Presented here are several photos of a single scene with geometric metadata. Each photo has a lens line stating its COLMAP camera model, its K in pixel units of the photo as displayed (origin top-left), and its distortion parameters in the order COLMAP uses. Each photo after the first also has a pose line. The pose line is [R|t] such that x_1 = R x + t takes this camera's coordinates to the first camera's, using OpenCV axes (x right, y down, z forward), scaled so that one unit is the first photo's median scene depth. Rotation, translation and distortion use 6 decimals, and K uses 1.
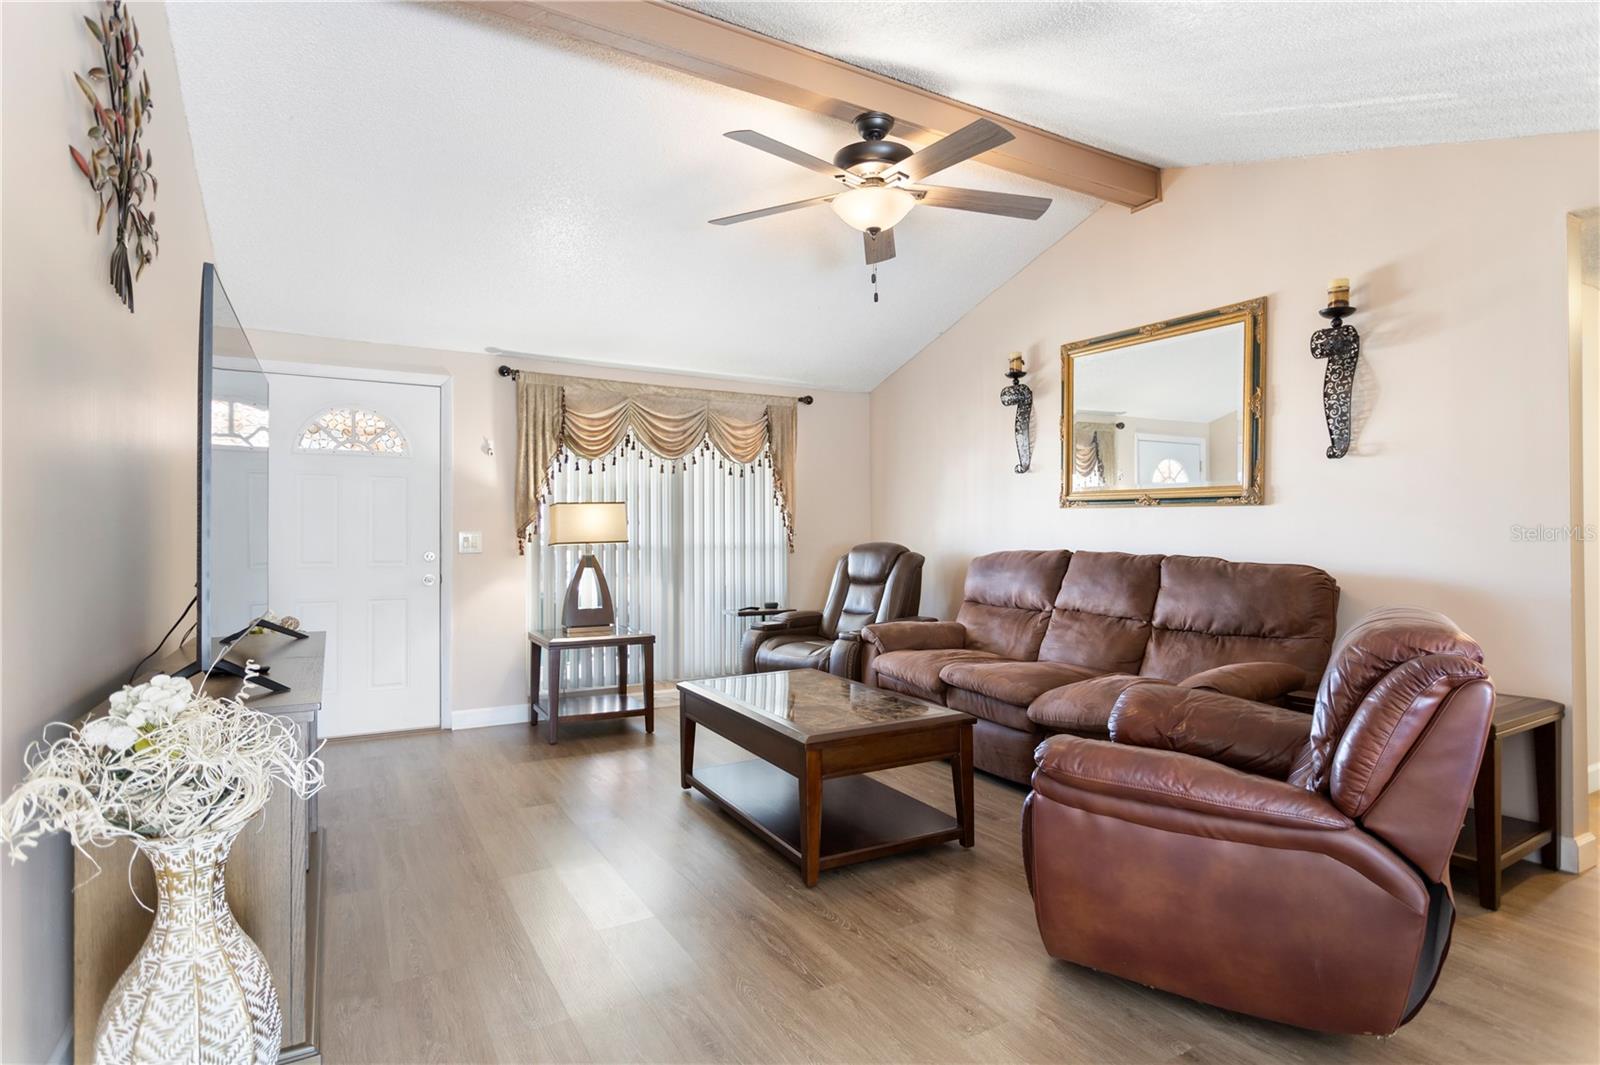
lens RADIAL K [[819.6, 0, 805.2], [0, 819.6, 536.1], [0, 0, 1]] dist [-0.016250, 0.000993]
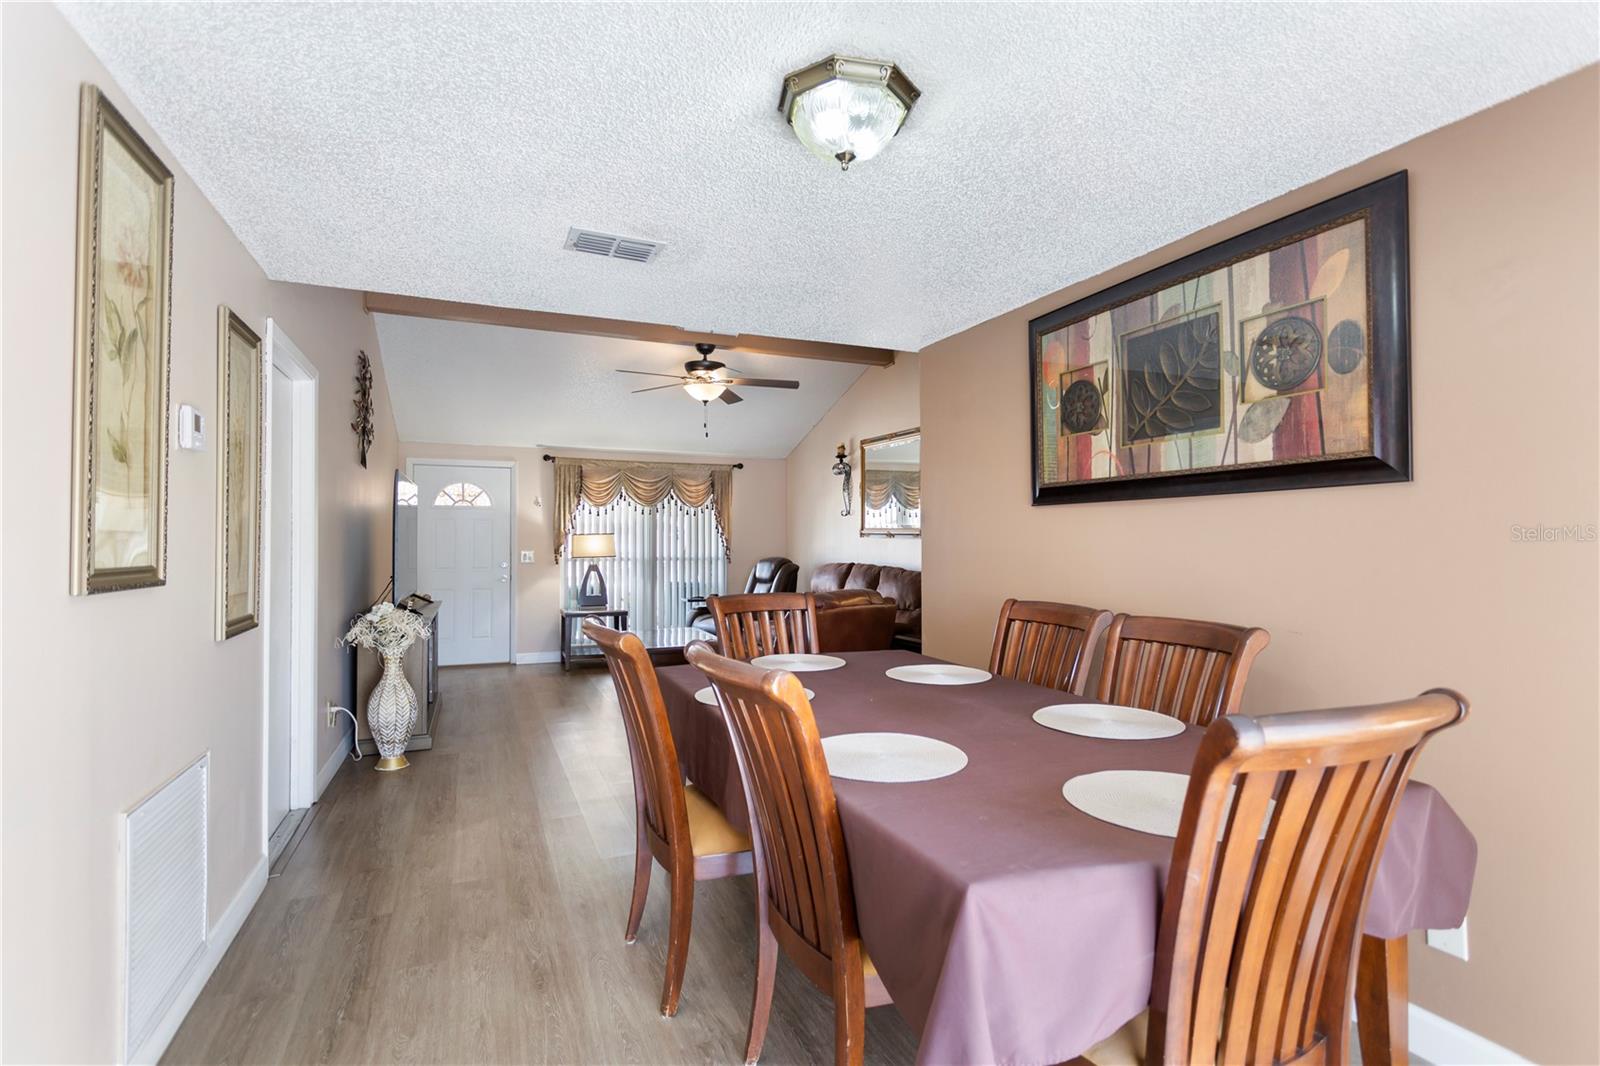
lens RADIAL K [[761.4, 0, 800.5], [0, 761.4, 534.7], [0, 0, 1]] dist [-0.003837, -0.000472]
pose [[0.992881, -0.000326, -0.119111, 0.358323], [-0.001125, 0.999926, -0.012115, -0.019795], [0.119106, 0.012163, 0.992807, -0.535226]]
